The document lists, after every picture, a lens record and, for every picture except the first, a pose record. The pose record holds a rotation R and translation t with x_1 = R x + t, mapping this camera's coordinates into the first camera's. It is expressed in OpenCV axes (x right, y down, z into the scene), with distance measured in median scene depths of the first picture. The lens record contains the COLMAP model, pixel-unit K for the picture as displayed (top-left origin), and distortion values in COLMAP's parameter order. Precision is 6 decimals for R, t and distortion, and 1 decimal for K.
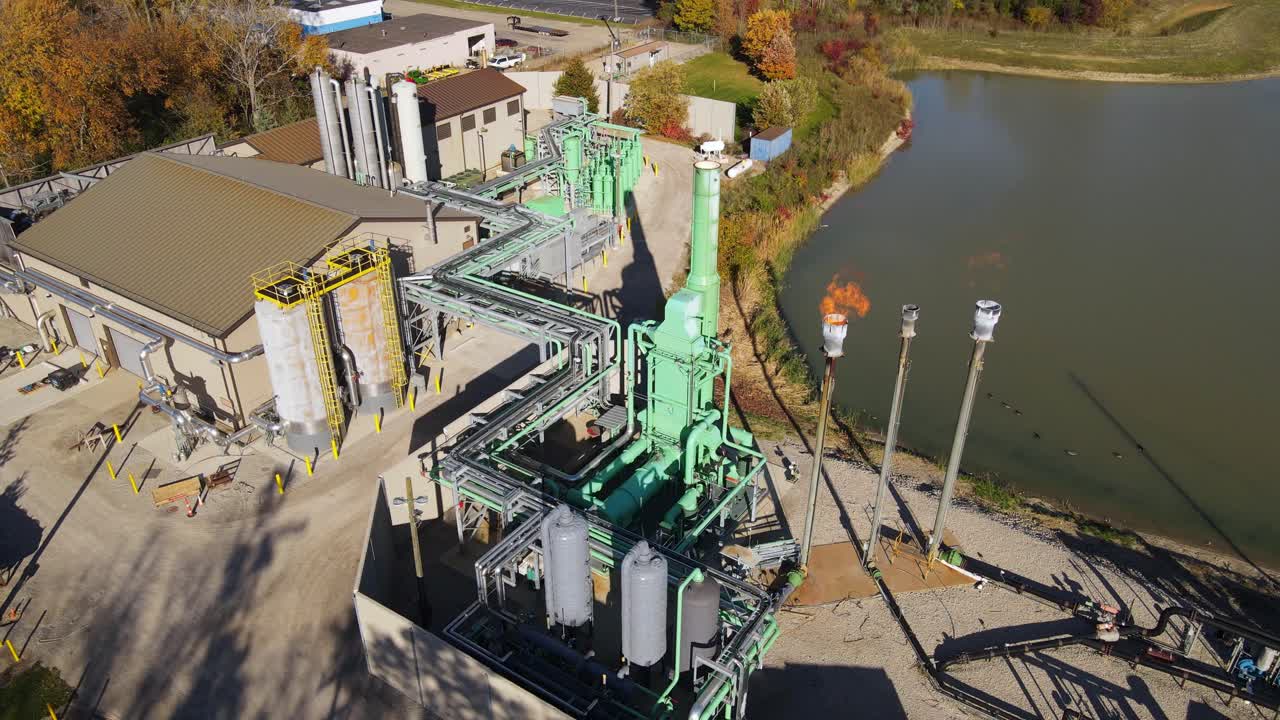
lens RADIAL K [[940.6, 0, 638.8], [0, 940.6, 361.9], [0, 0, 1]] dist [-0.002143, 0.030352]
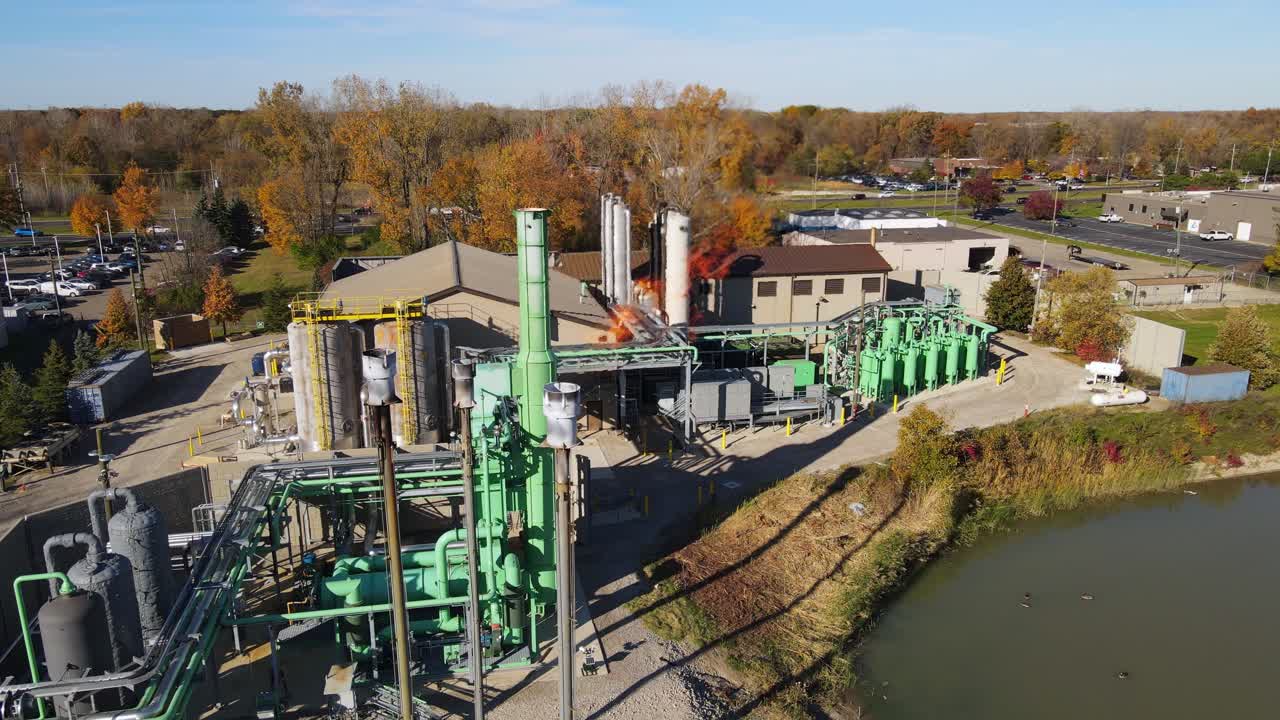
lens RADIAL K [[940.6, 0, 641.6], [0, 940.6, 359.9], [0, 0, 1]] dist [-0.002143, 0.030352]
pose [[0.713024, 0.171995, -0.679716, 0.614038], [-0.351457, 0.926531, -0.134230, -0.010087], [0.606692, 0.334600, 0.721088, 0.440400]]
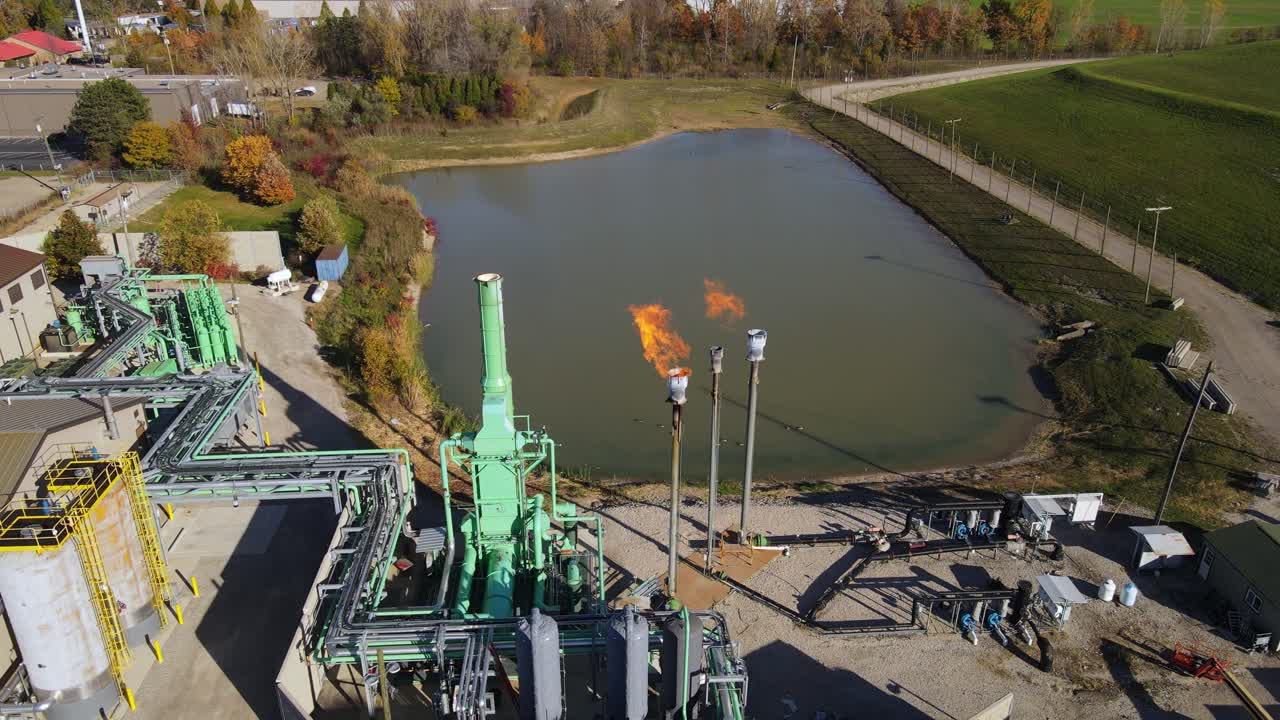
lens RADIAL K [[940.6, 0, 635.0], [0, 940.6, 362.0], [0, 0, 1]] dist [-0.002143, 0.030352]
pose [[0.794419, -0.253511, 0.551934, -0.357746], [0.307367, 0.951576, -0.005332, -0.049462], [-0.523856, 0.173882, 0.833871, 0.017174]]
